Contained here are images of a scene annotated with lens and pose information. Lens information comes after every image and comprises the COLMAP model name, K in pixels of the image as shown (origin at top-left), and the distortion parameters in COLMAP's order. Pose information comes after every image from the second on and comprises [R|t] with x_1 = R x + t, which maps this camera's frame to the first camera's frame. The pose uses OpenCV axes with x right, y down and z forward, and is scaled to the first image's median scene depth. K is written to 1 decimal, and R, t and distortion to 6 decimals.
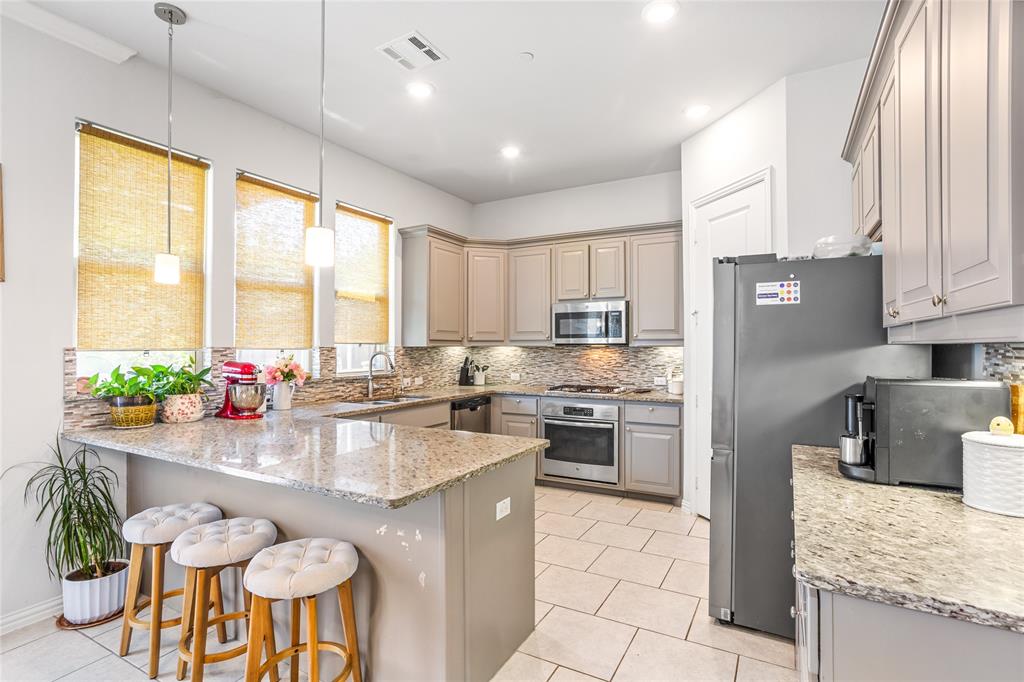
lens RADIAL K [[494.2, 0, 513.1], [0, 494.2, 342.3], [0, 0, 1]] dist [-0.003292, 0.000016]
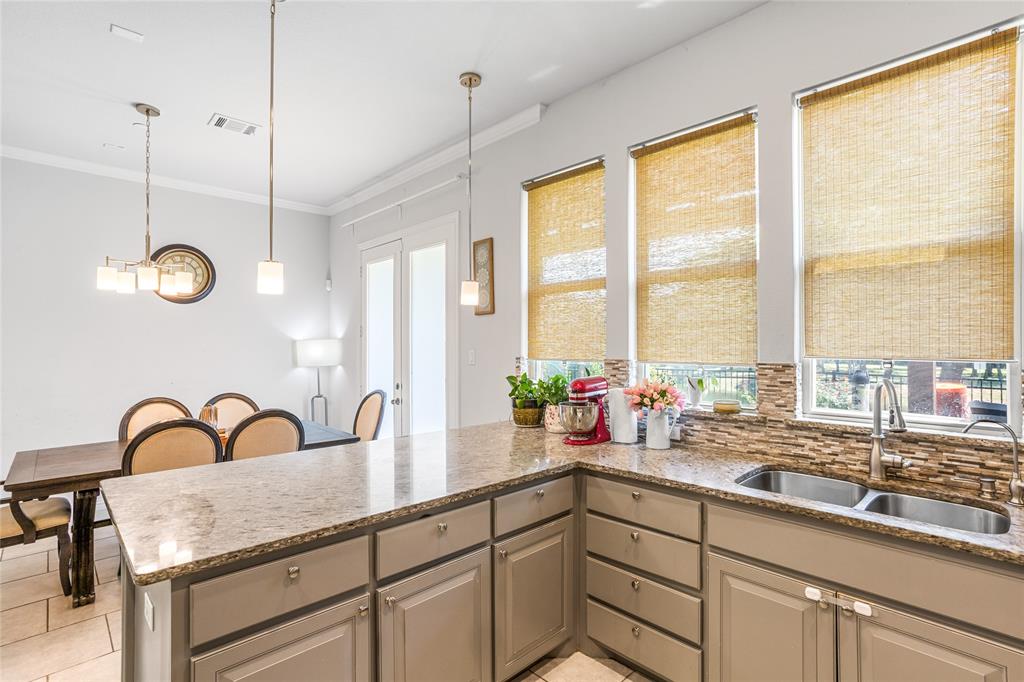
lens RADIAL K [[494.2, 0, 512.5], [0, 494.2, 338.8], [0, 0, 1]] dist [-0.003292, 0.000016]
pose [[-0.277757, -0.007094, -0.960625, 0.253286], [0.010195, 0.999895, -0.010331, -0.016202], [0.960597, -0.012663, -0.277655, 0.874335]]
